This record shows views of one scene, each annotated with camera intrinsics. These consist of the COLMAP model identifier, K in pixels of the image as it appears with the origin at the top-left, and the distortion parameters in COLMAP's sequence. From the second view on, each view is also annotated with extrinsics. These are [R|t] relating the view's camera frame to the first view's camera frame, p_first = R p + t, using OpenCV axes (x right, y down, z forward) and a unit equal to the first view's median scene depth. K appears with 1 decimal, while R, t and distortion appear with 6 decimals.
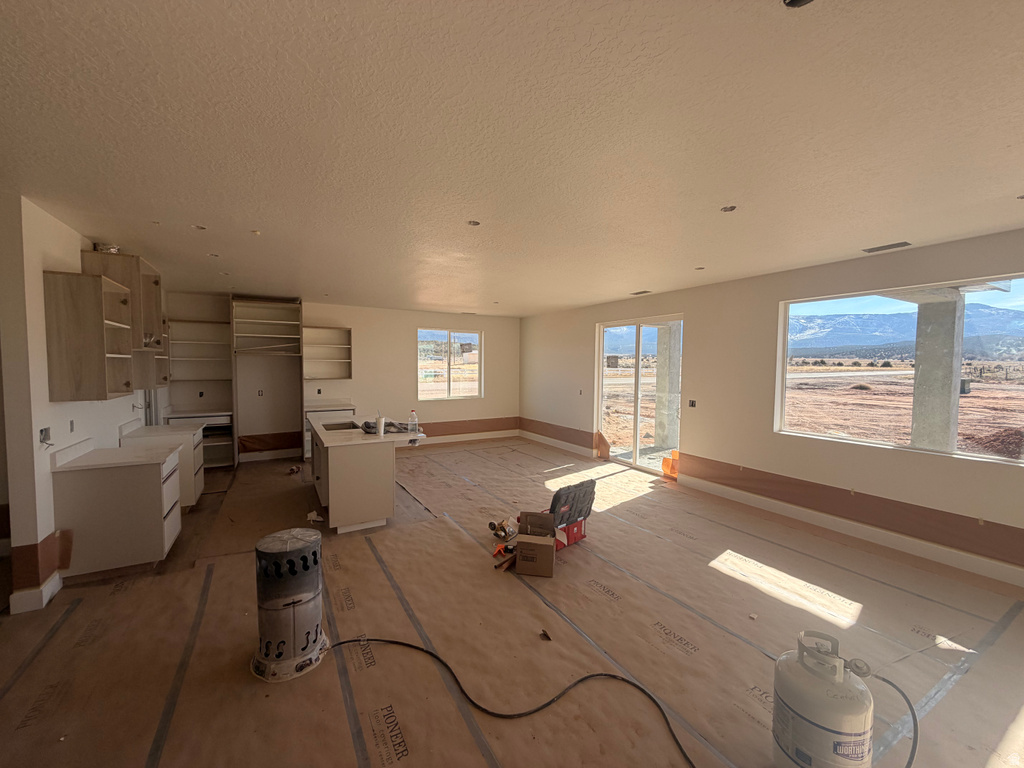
lens RADIAL K [[409.4, 0, 512.0], [0, 409.4, 384.0], [0, 0, 1]] dist [0.005512, -0.000178]
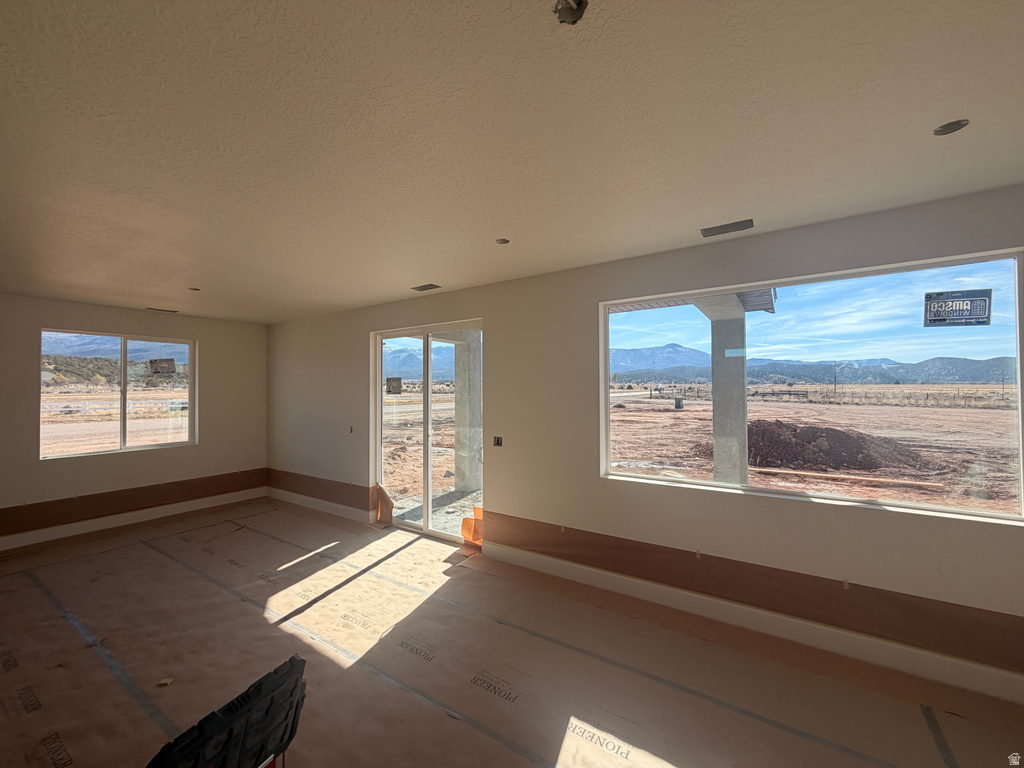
lens RADIAL K [[409.4, 0, 512.0], [0, 409.4, 384.0], [0, 0, 1]] dist [0.005512, -0.000178]
pose [[0.895182, -0.007919, 0.445631, 0.106736], [0.036183, 0.997833, -0.054953, -0.009611], [-0.444230, 0.065317, 0.893529, 0.255031]]
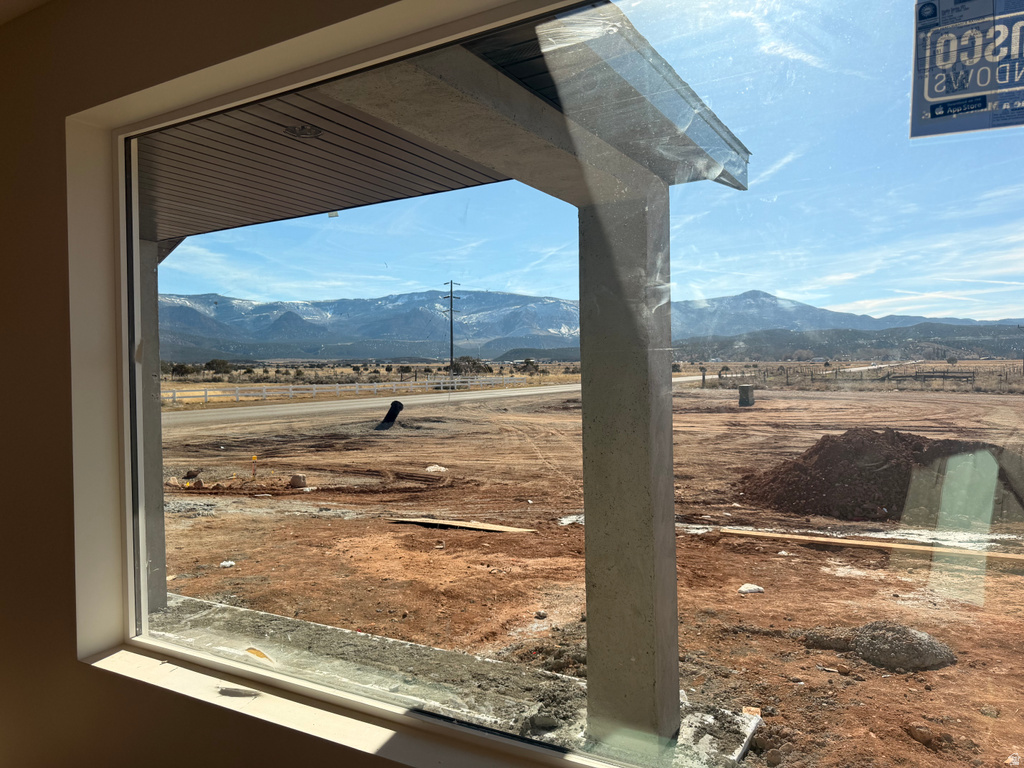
lens RADIAL K [[724.4, 0, 512.0], [0, 724.4, 384.0], [0, 0, 1]] dist [-0.001793, -0.003663]
pose [[0.872270, -0.030472, 0.488074, 0.418985], [0.049080, 0.998472, -0.025376, -0.013076], [-0.486555, 0.046089, 0.872434, 0.318221]]
